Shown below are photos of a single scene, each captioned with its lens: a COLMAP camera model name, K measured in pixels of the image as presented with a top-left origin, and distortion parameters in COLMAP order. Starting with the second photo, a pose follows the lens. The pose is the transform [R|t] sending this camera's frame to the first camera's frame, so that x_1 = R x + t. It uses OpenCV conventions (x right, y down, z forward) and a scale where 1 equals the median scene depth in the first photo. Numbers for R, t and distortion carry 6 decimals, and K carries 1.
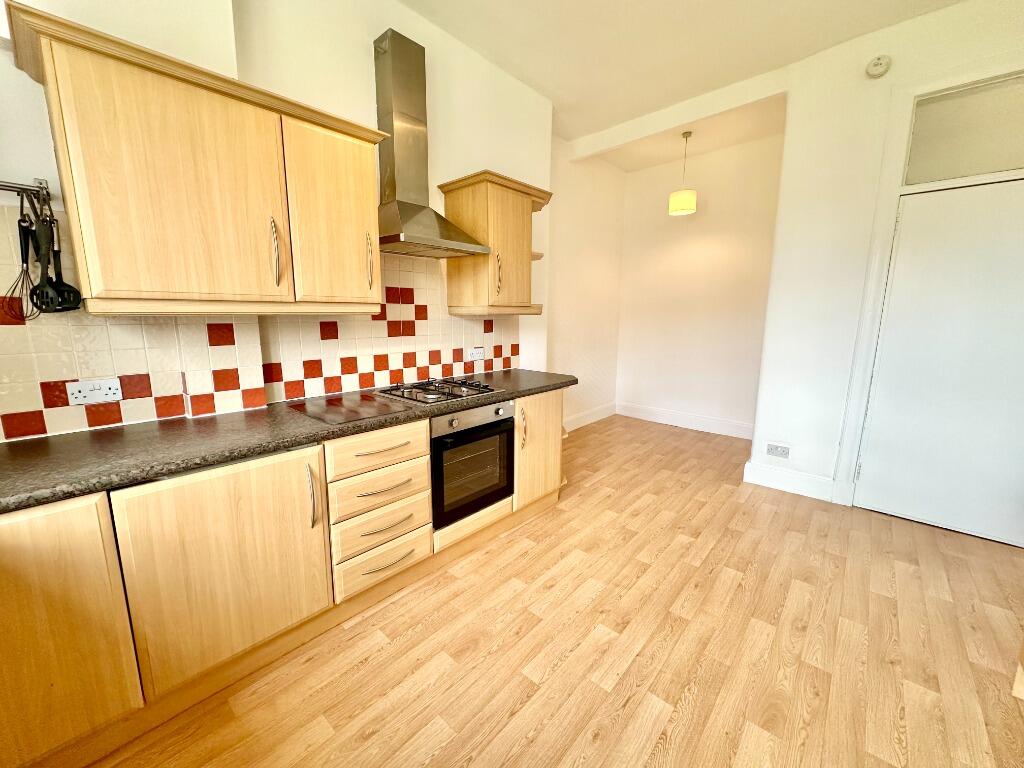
lens RADIAL K [[406.9, 0, 509.1], [0, 406.9, 382.2], [0, 0, 1]] dist [-0.000958, 0.000257]
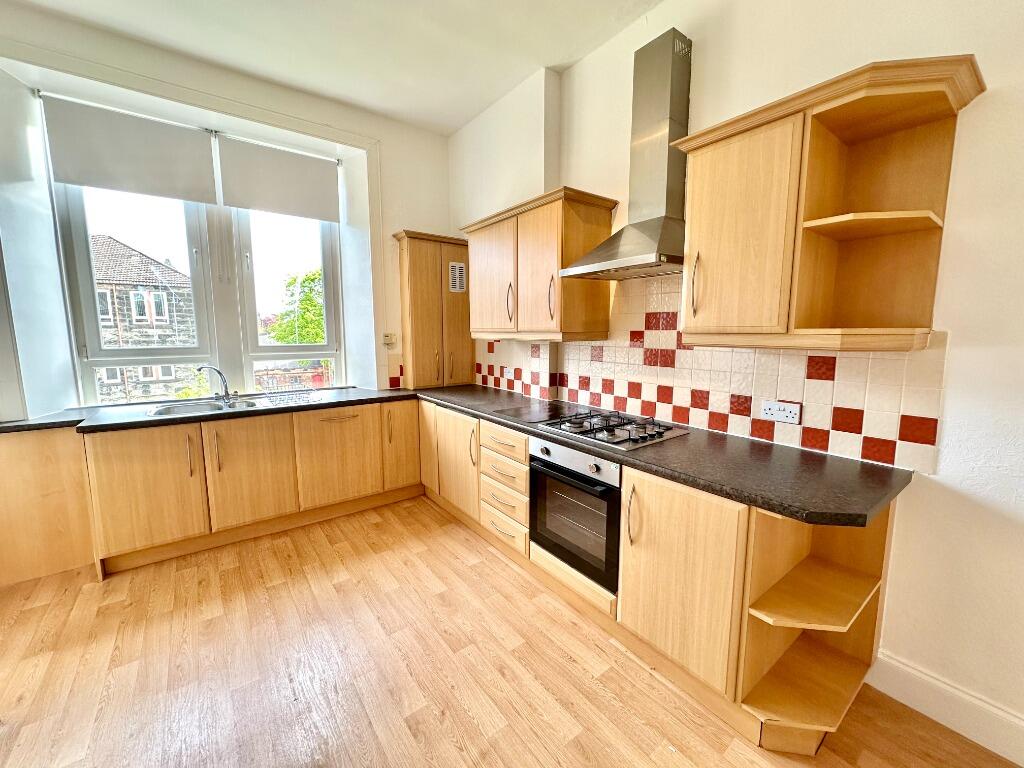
lens RADIAL K [[406.9, 0, 509.1], [0, 406.9, 382.2], [0, 0, 1]] dist [-0.000958, 0.000257]
pose [[-0.183543, 0.089944, -0.978888, 0.699213], [-0.199915, 0.971579, 0.126757, -0.130262], [0.962469, 0.218960, -0.160346, 0.855147]]
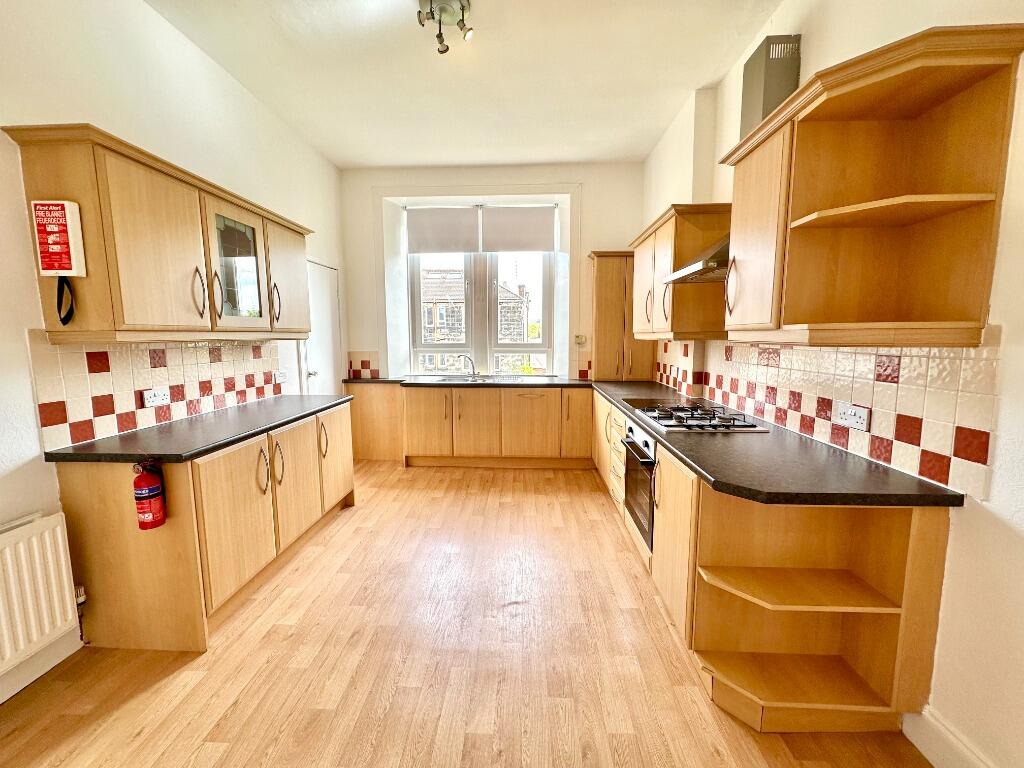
lens RADIAL K [[406.9, 0, 509.1], [0, 406.9, 382.2], [0, 0, 1]] dist [-0.000958, 0.000257]
pose [[-0.766376, 0.039997, -0.641146, 0.752840], [-0.151734, 0.958548, 0.241169, -0.212229], [0.624215, 0.282109, -0.728540, 1.333948]]
